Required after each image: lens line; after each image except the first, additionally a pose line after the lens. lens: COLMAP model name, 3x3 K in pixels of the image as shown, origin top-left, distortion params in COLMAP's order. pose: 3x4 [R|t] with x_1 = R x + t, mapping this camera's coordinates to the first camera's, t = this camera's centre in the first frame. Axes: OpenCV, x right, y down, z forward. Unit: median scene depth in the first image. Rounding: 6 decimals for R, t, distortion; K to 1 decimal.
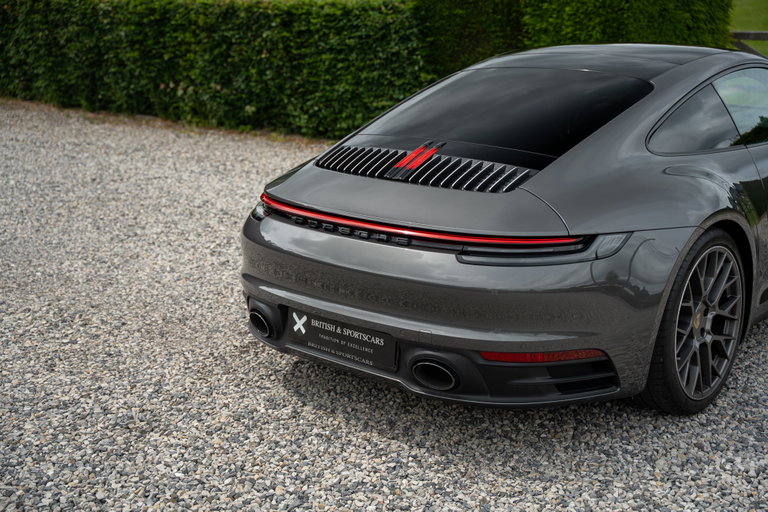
lens RADIAL K [[1026.5, 0, 387.7], [0, 1026.5, 257.9], [0, 0, 1]] dist [0.057602, 0.348476]
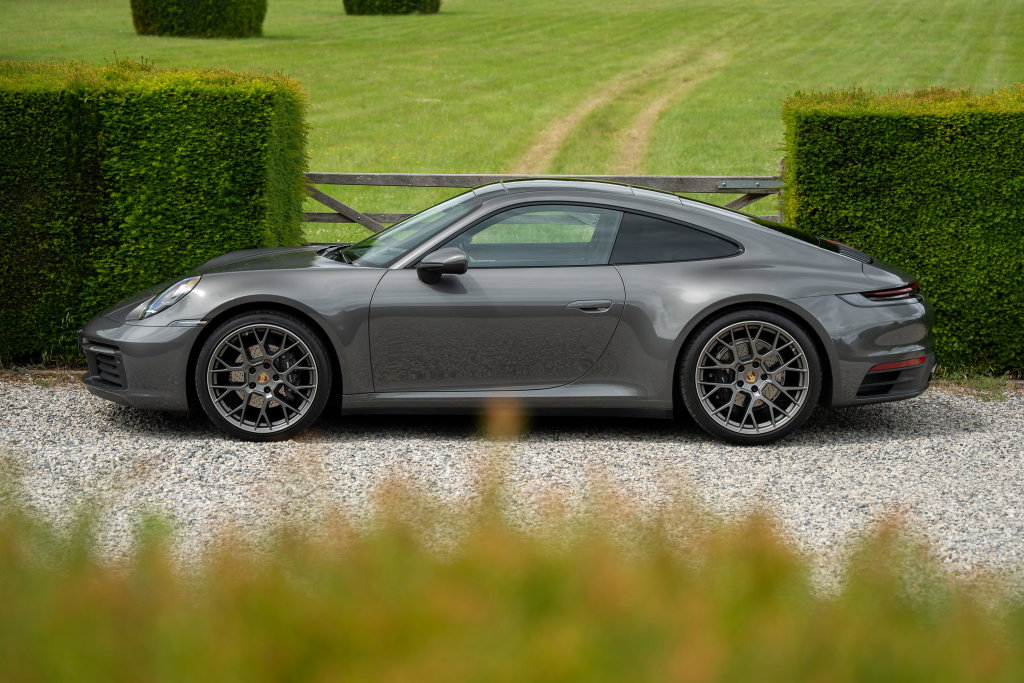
lens RADIAL K [[2415.2, 0, 543.7], [0, 2415.2, 330.2], [0, 0, 1]] dist [0.368734, -0.104129]
pose [[0.765984, -0.069858, 0.639053, -0.626358], [0.152016, 0.985568, -0.074473, 0.041492], [-0.624628, 0.154191, 0.765549, -0.376356]]
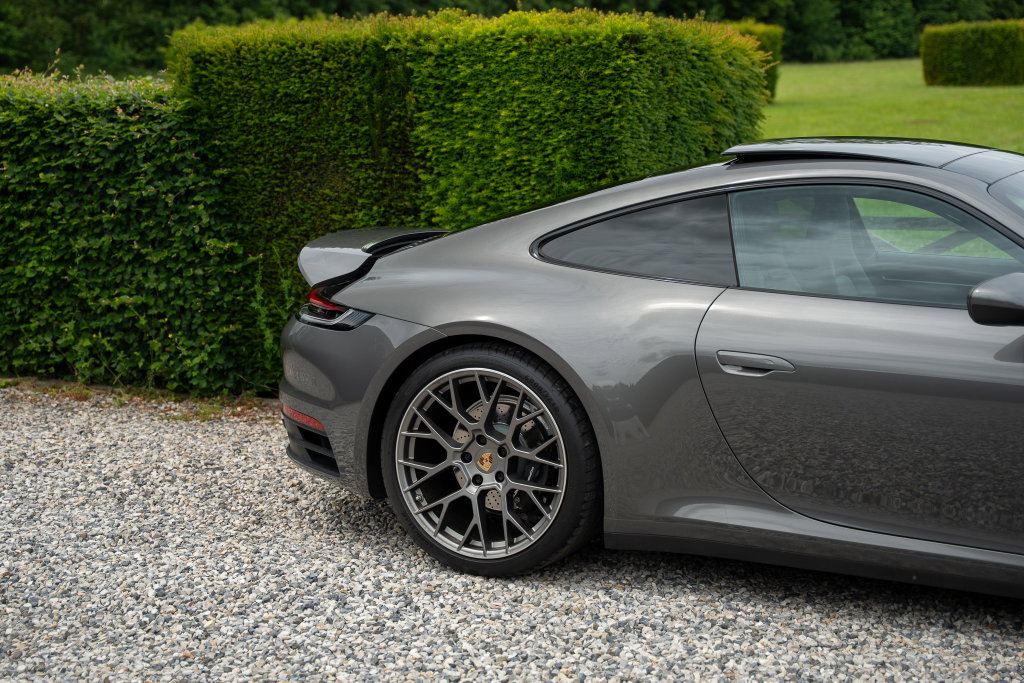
lens RADIAL K [[1751.0, 0, 483.3], [0, 1751.0, 311.1], [0, 0, 1]] dist [0.140849, 0.253575]
pose [[0.966677, -0.026766, 0.254595, -0.052704], [0.060537, 0.990213, -0.125753, -0.029423], [-0.248737, 0.136976, 0.958837, 0.154843]]
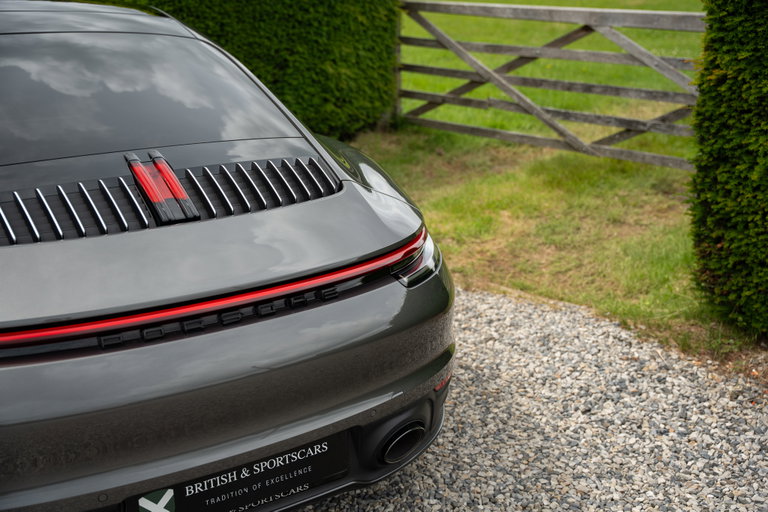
lens RADIAL K [[875.3, 0, 383.0], [0, 875.3, 258.3], [0, 0, 1]] dist [-0.006034, 0.226114]
pose [[0.999076, 0.021535, -0.037207, 0.344405], [-0.018460, 0.996537, 0.081079, -0.073758], [0.038824, -0.080317, 0.996013, 0.312799]]
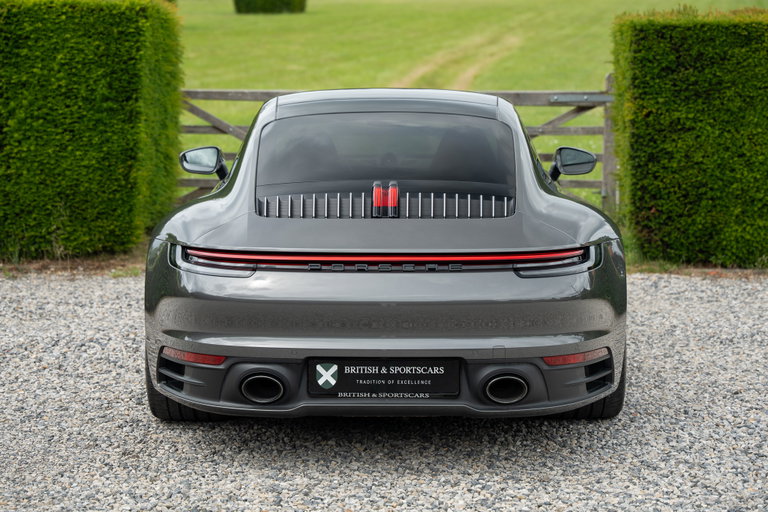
lens RADIAL K [[1720.1, 0, 394.2], [0, 1720.1, 226.1], [0, 0, 1]] dist [0.344270, 0.374797]
pose [[0.760837, -0.065248, 0.645655, -0.419052], [0.157918, 0.983640, -0.086686, 0.030423], [-0.629436, 0.167915, 0.758693, -0.105772]]
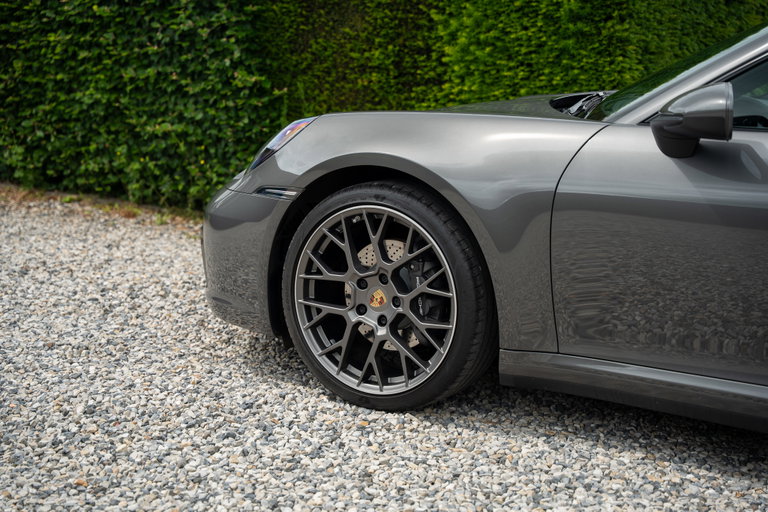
lens RADIAL K [[1379.9, 0, 386.1], [0, 1379.9, 257.2], [0, 0, 1]] dist [0.267296, 0.122039]
pose [[0.992491, 0.008306, 0.122031, 0.021831], [-0.000245, 0.997825, -0.065924, -0.035877], [-0.122313, 0.065399, 0.990335, 0.277592]]
